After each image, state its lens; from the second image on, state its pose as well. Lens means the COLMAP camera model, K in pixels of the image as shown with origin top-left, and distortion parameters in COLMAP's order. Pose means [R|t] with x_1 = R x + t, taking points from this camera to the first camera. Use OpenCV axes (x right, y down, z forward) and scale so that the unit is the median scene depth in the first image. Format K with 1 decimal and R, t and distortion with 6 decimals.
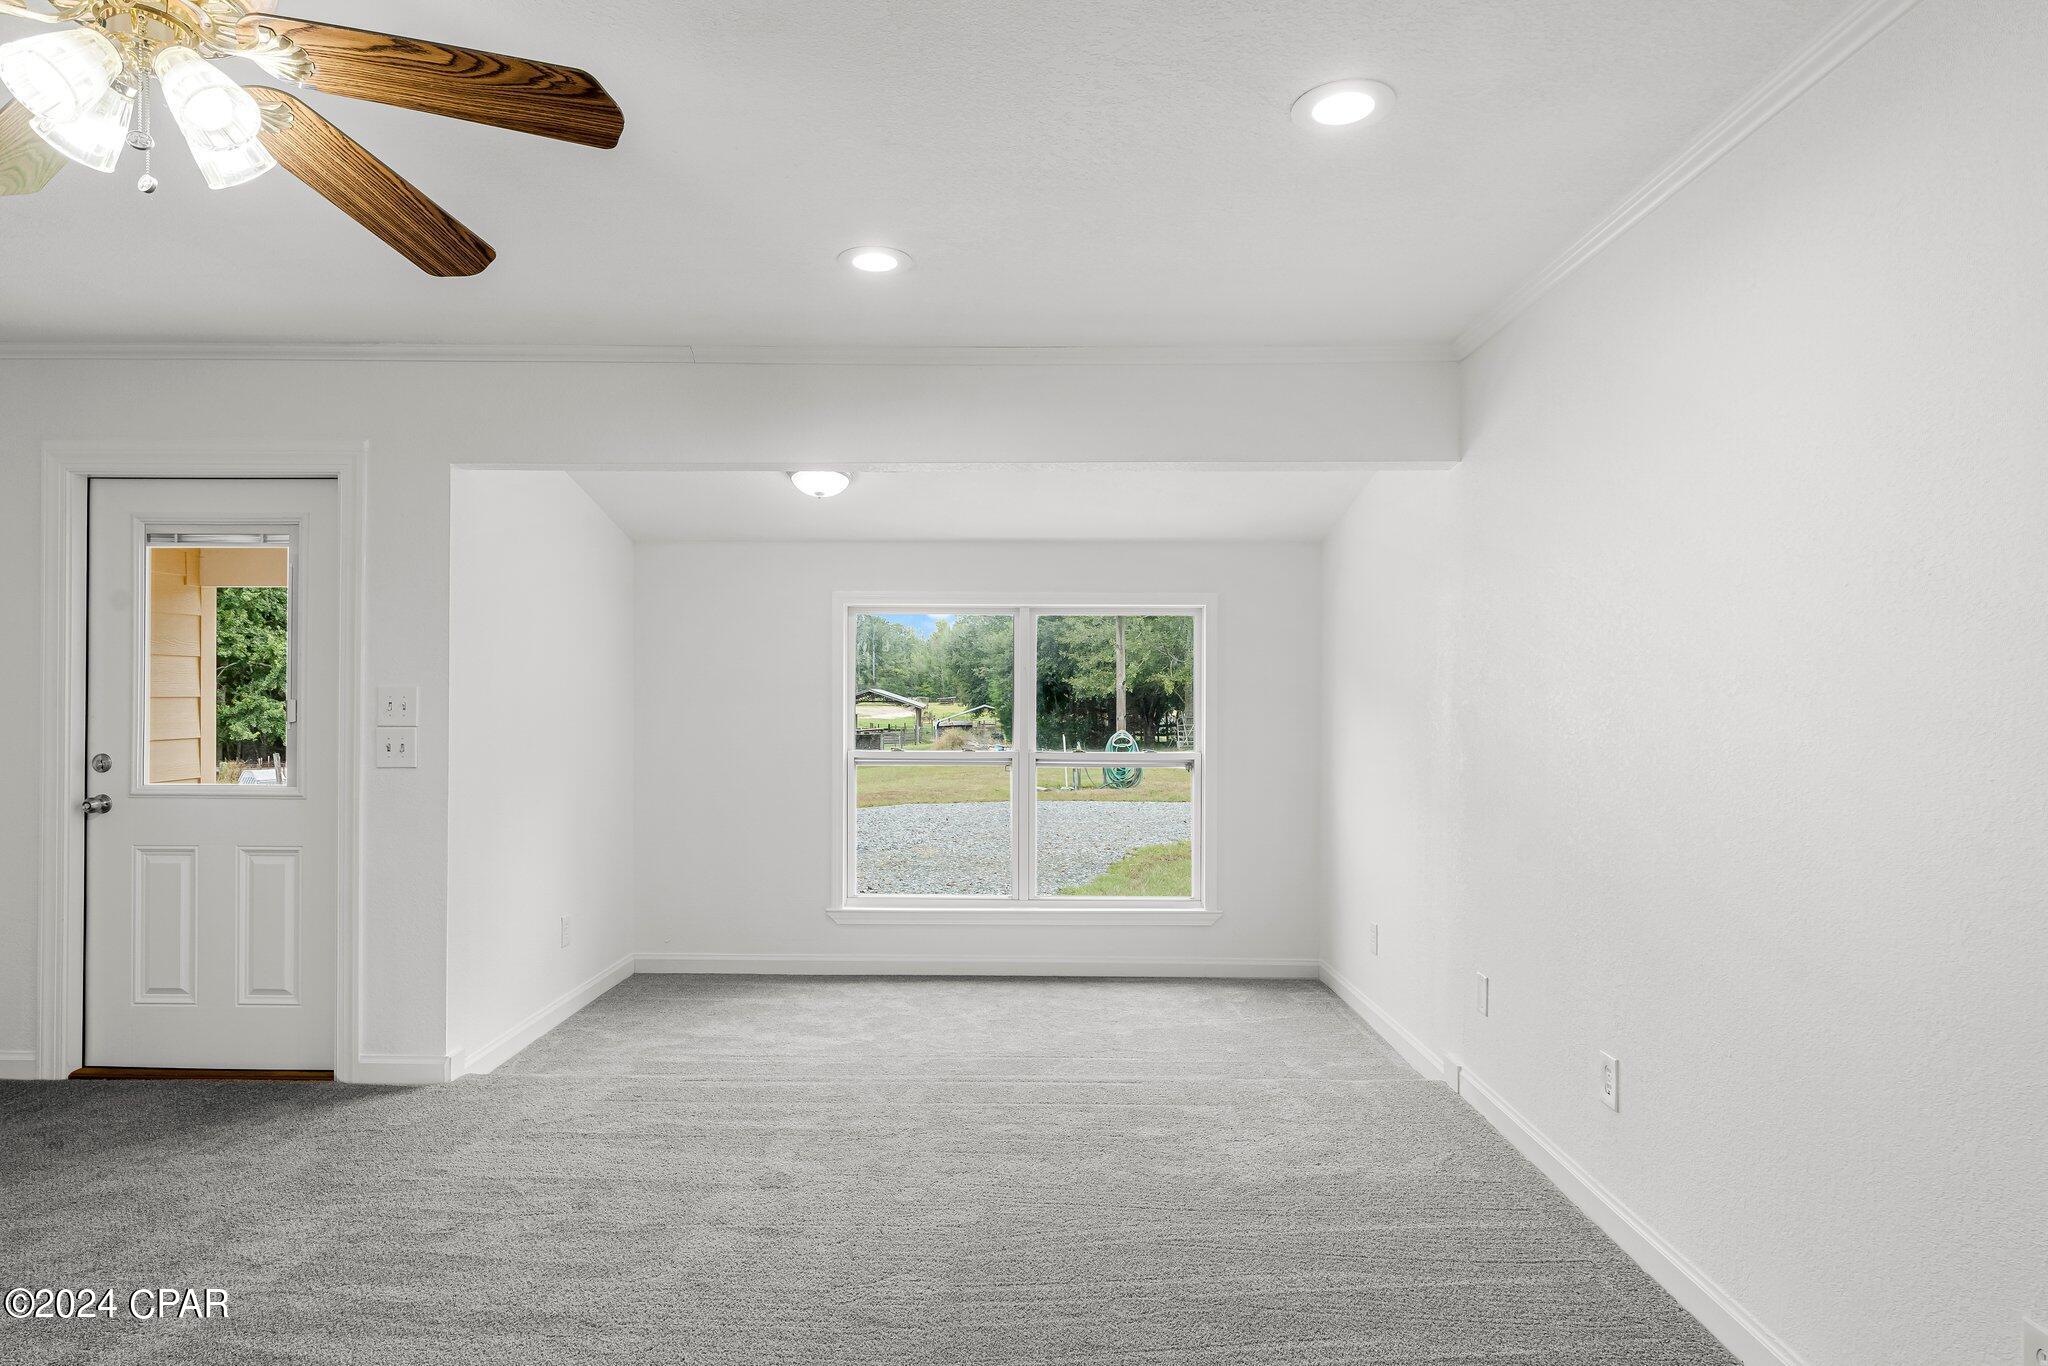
lens RADIAL K [[1142.3, 0, 1023.0], [0, 1142.3, 683.1], [0, 0, 1]] dist [0.002525, 0.000132]
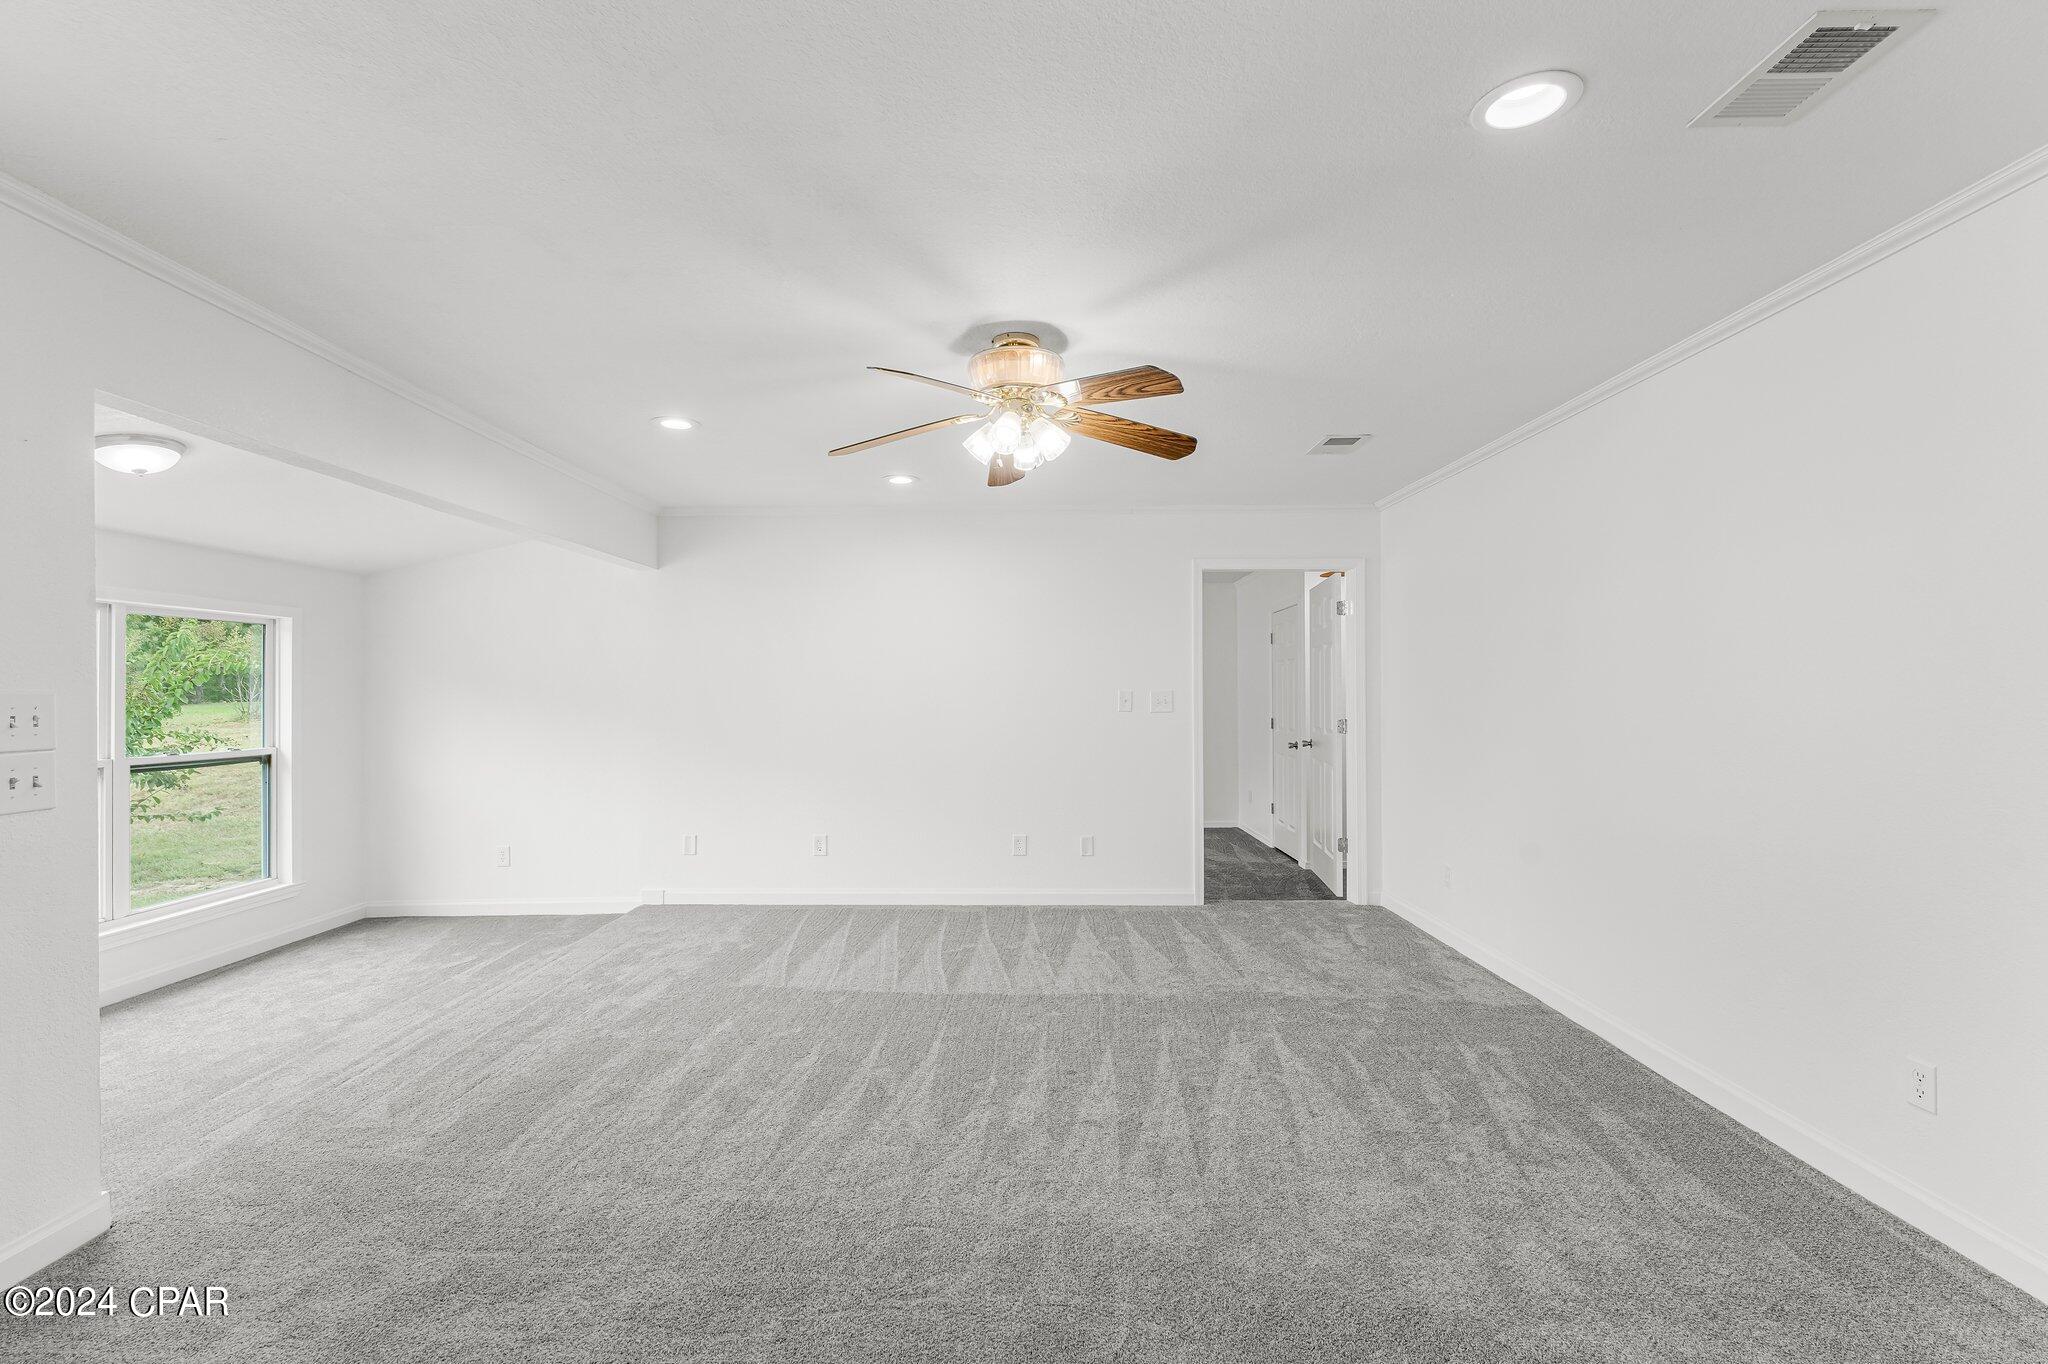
lens RADIAL K [[888.4, 0, 1022.9], [0, 888.4, 687.6], [0, 0, 1]] dist [-0.000910, -0.000084]
pose [[0.004329, -0.000171, 0.999991, -0.946243], [-0.010774, 0.999942, 0.000217, -0.005666], [-0.999933, -0.010774, 0.004327, 0.356601]]
